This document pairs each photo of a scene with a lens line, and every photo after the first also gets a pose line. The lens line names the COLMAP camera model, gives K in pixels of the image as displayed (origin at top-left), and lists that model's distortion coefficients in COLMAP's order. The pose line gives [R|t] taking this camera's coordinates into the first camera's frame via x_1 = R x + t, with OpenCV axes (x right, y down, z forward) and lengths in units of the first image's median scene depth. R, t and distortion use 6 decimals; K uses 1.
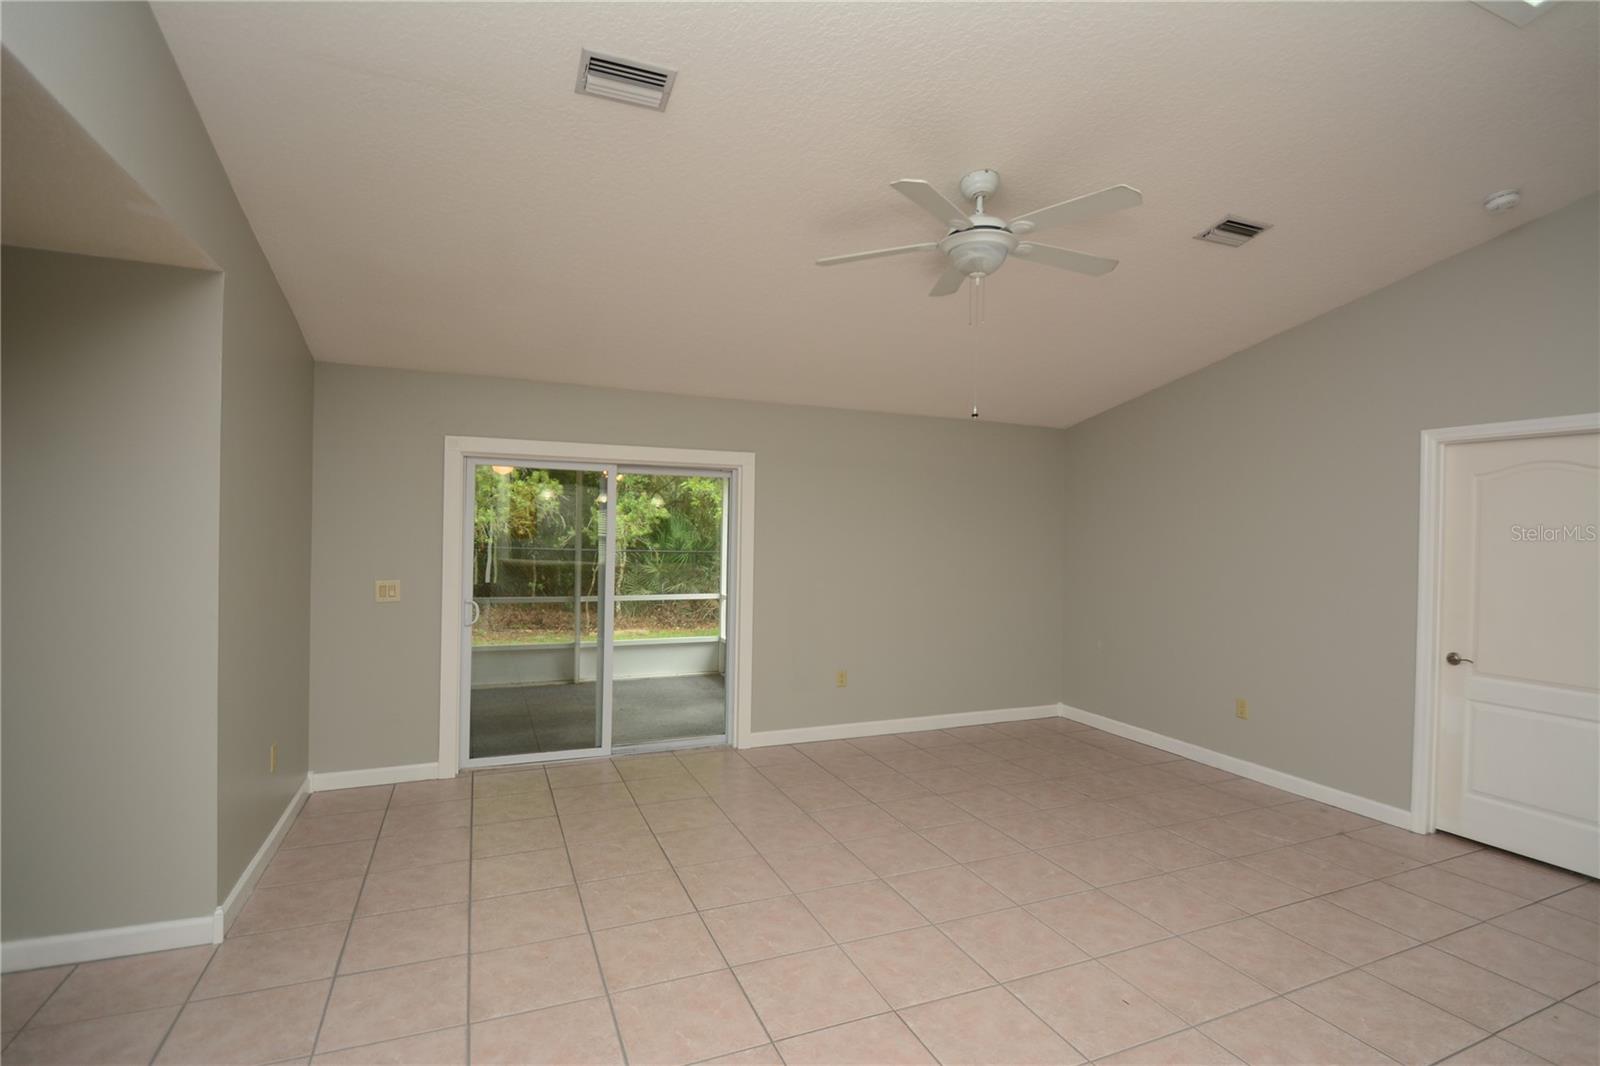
lens RADIAL K [[755.8, 0, 800.5], [0, 755.8, 538.6], [0, 0, 1]] dist [0.003633, -0.017413]
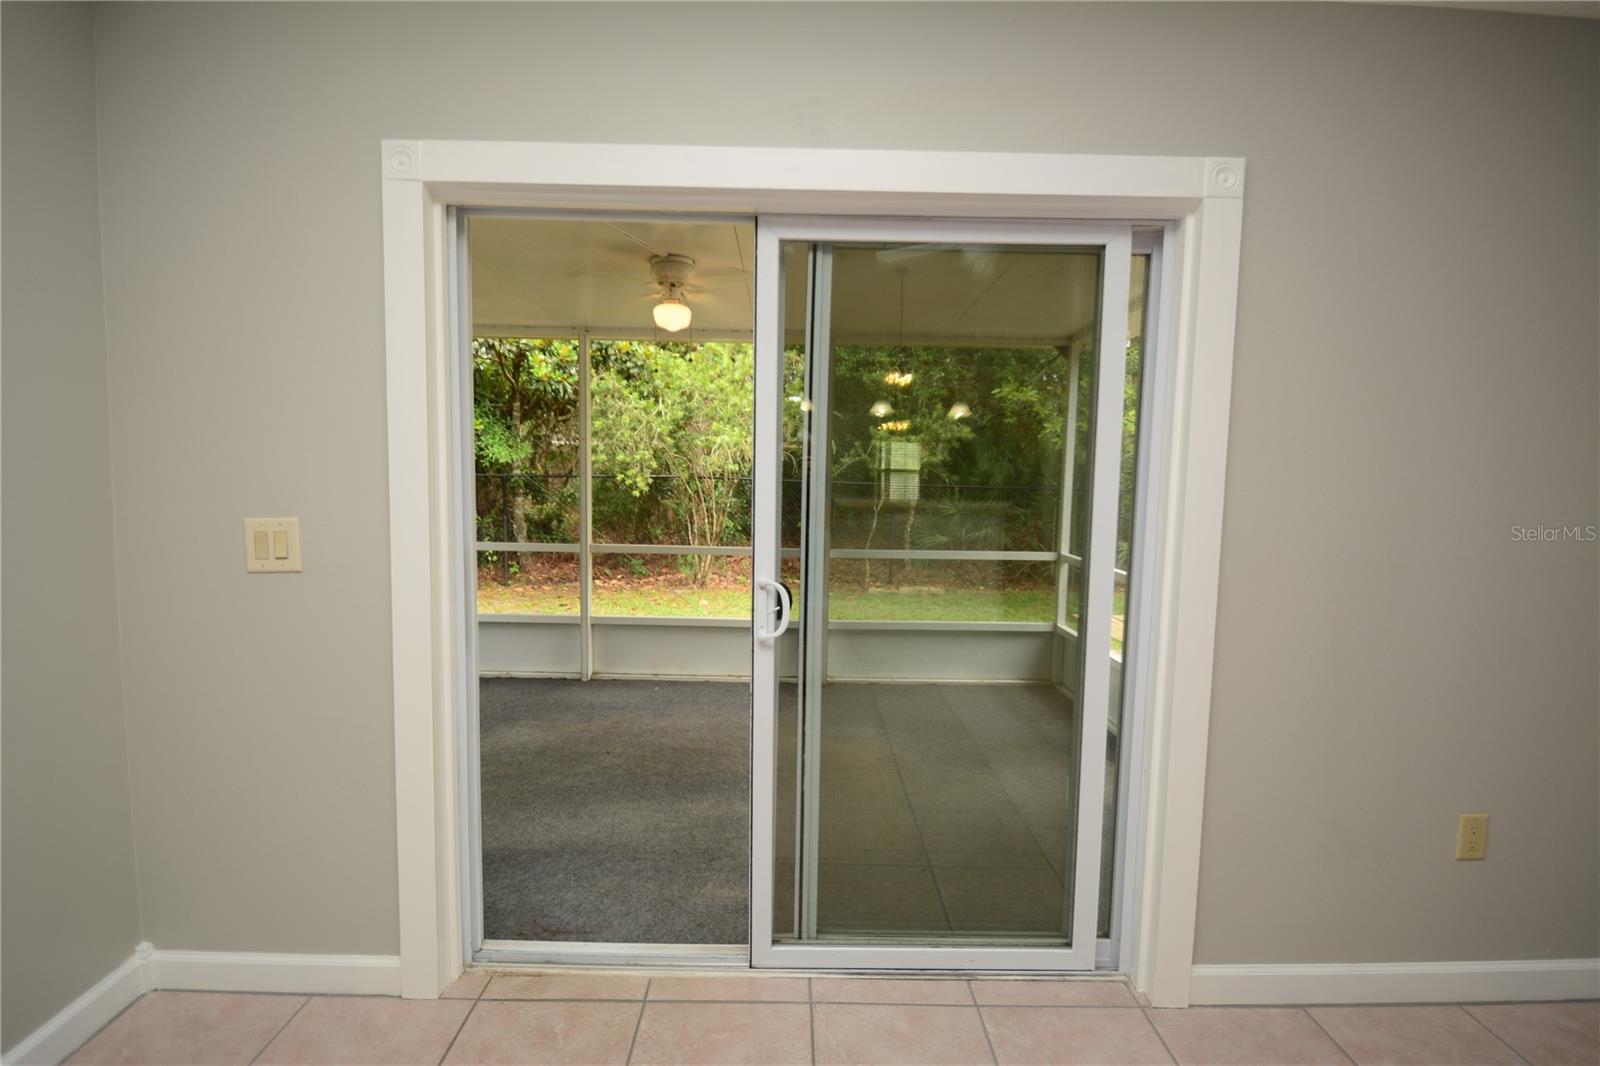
lens RADIAL K [[761.9, 0, 801.1], [0, 761.9, 536.8], [0, 0, 1]] dist [0.011068, -0.017381]
pose [[0.923758, 0.034050, -0.381461, -0.044803], [-0.005498, 0.997116, 0.075691, 0.011499], [0.382938, -0.067823, 0.921281, 0.257159]]
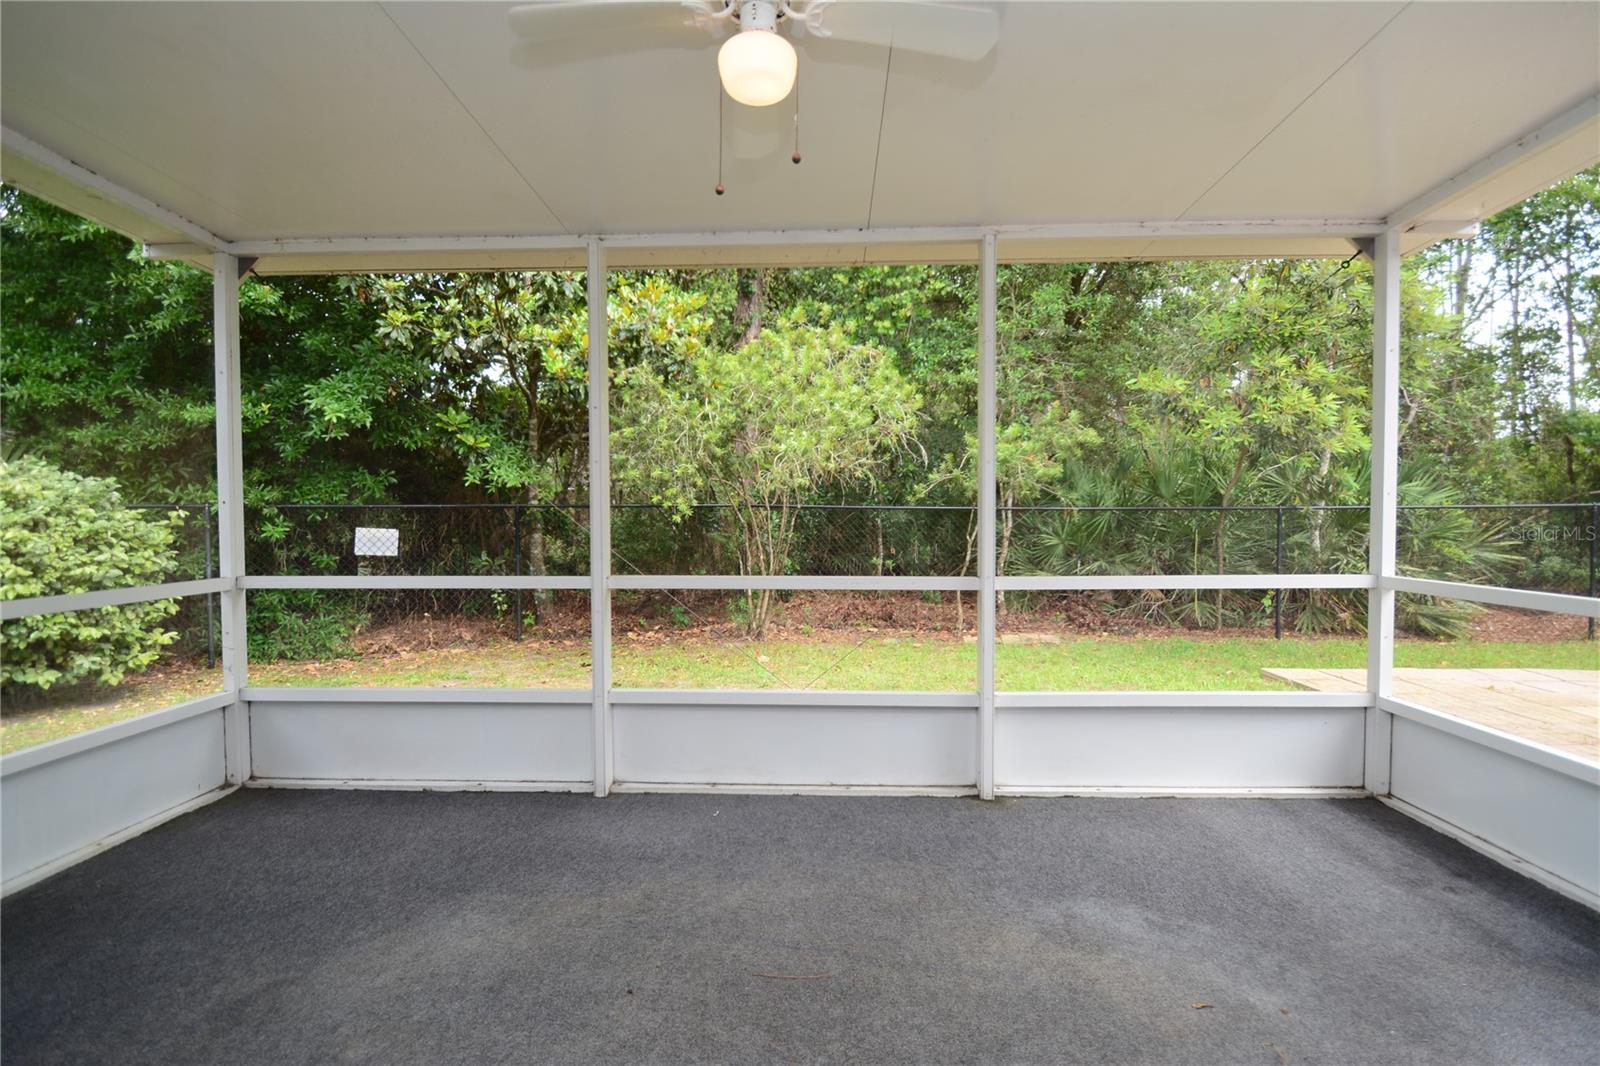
lens RADIAL K [[761.9, 0, 801.1], [0, 761.9, 536.8], [0, 0, 1]] dist [0.011068, -0.017381]
pose [[0.904435, -0.010484, -0.426483, -0.137048], [0.017263, 0.999779, 0.012032, 0.032090], [0.426262, -0.018245, 0.904416, 0.386826]]
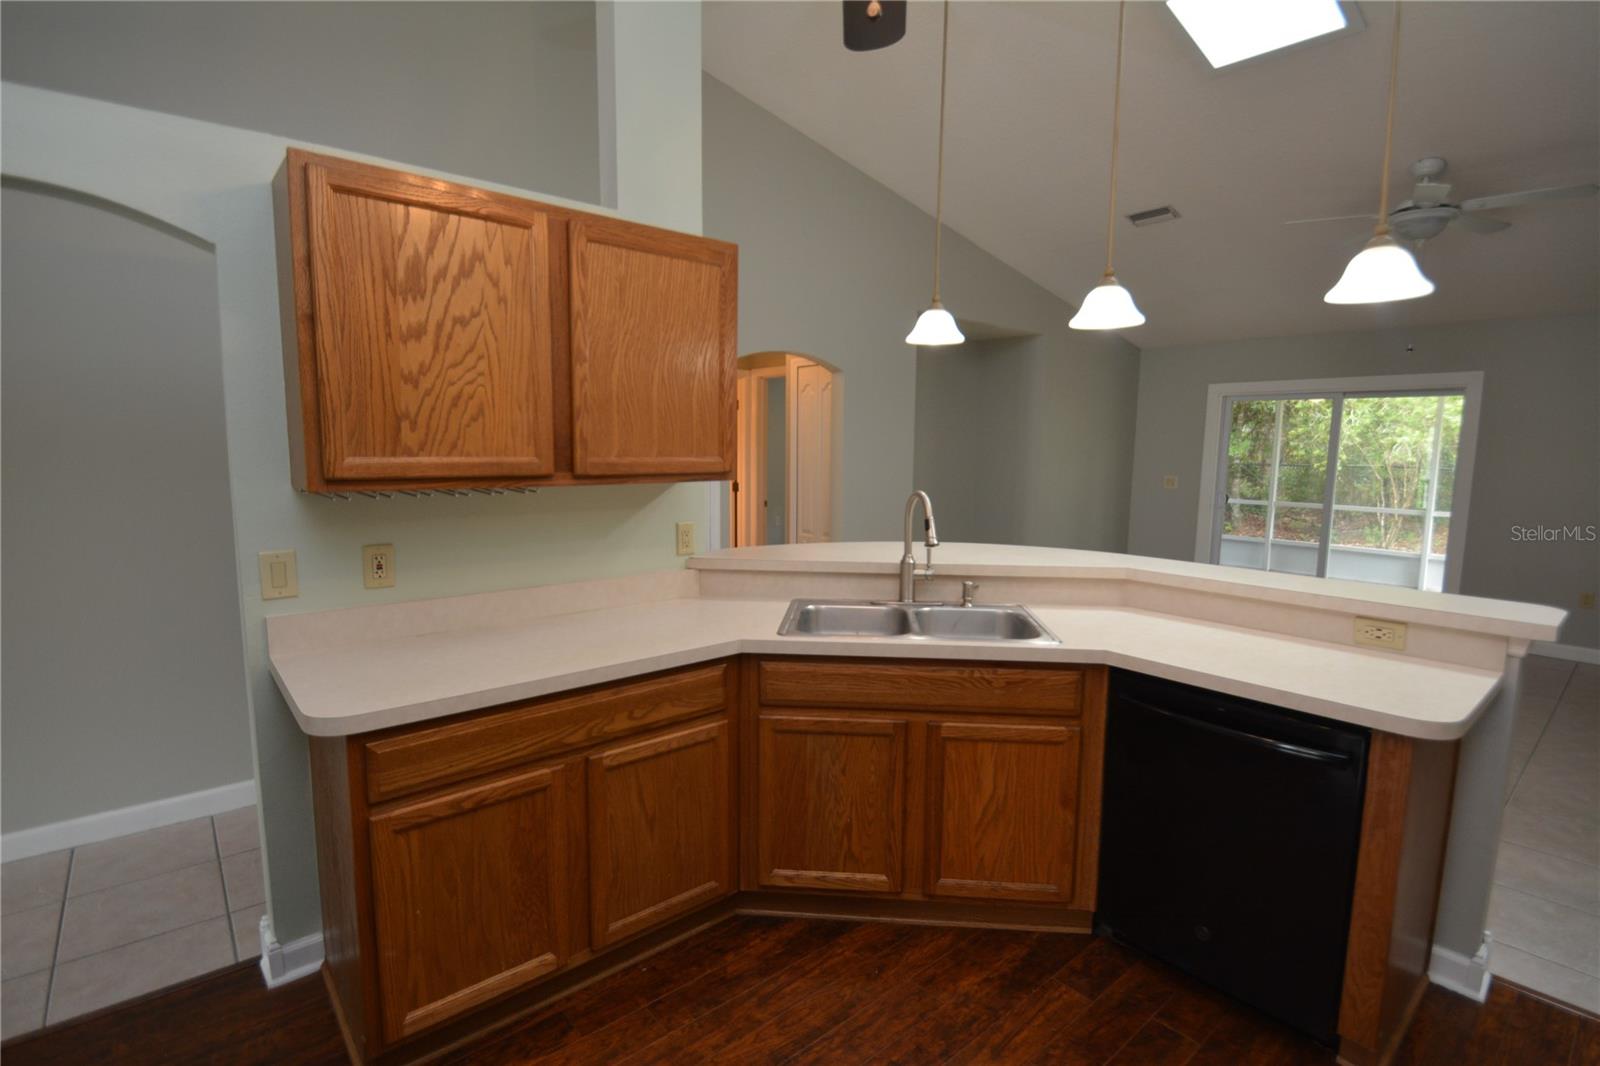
lens RADIAL K [[761.9, 0, 801.1], [0, 761.9, 536.8], [0, 0, 1]] dist [0.011068, -0.017381]
pose [[0.300833, 0.104213, -0.947966, 0.286610], [-0.016168, 0.994426, 0.104189, 0.009396], [0.953540, -0.016017, 0.300842, -0.099759]]
